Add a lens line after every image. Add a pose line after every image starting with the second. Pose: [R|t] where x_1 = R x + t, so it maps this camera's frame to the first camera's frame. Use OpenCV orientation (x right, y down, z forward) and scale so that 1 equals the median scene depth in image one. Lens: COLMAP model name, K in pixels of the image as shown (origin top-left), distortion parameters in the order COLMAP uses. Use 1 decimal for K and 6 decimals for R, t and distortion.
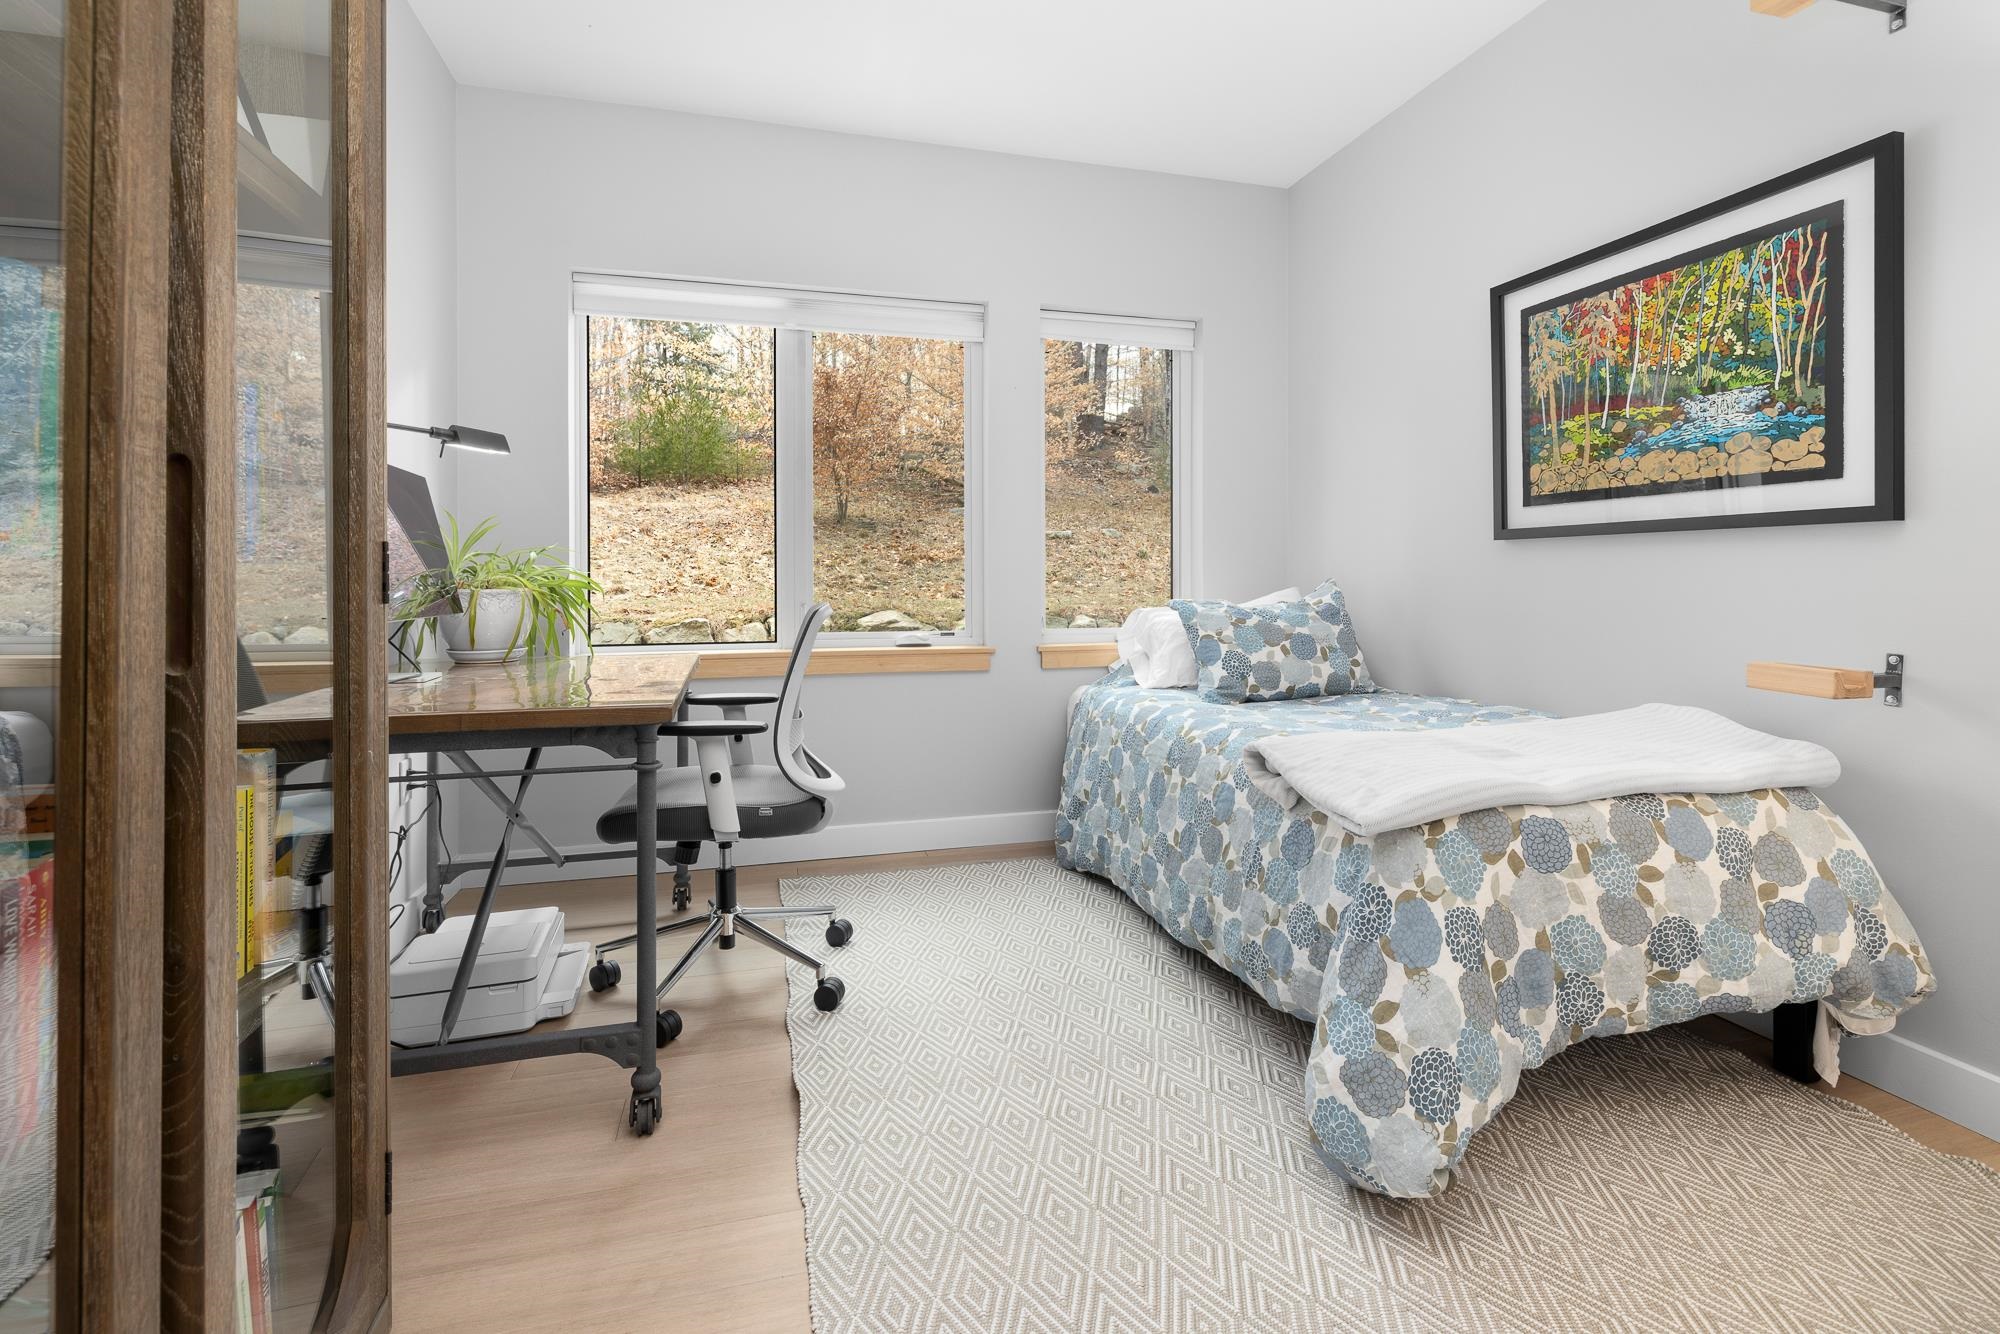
lens RADIAL K [[876.9, 0, 993.1], [0, 876.9, 591.3], [0, 0, 1]] dist [0.000246, -0.000459]
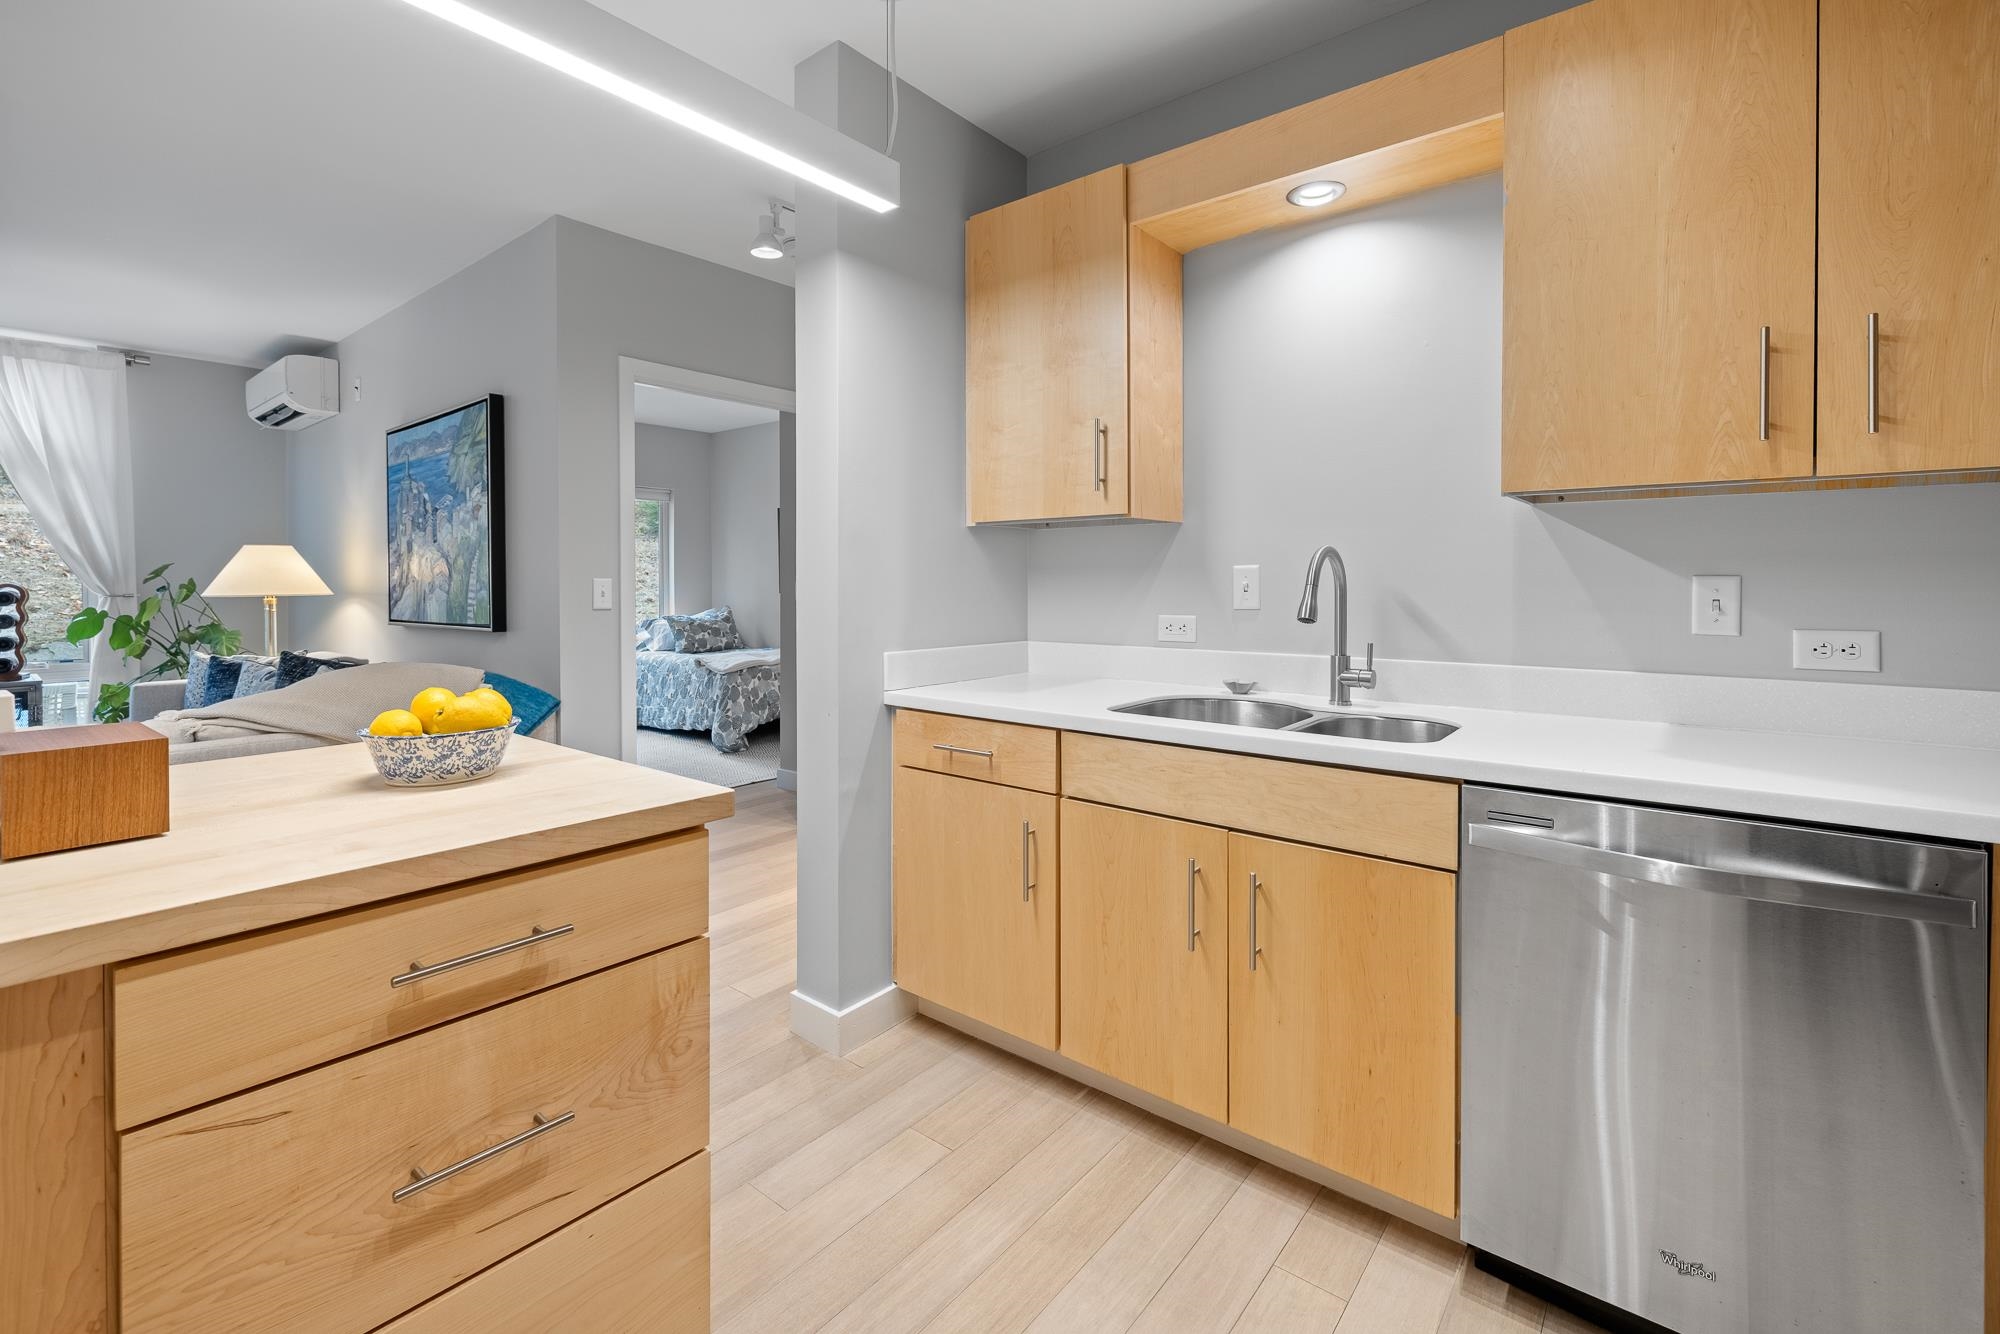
lens RADIAL K [[876.9, 0, 993.1], [0, 876.9, 591.3], [0, 0, 1]] dist [0.000246, -0.000459]
pose [[0.816667, -0.007350, 0.577062, -0.617526], [0.006087, 0.999973, 0.004122, -0.082970], [-0.577077, 0.000146, 0.816690, -2.075608]]
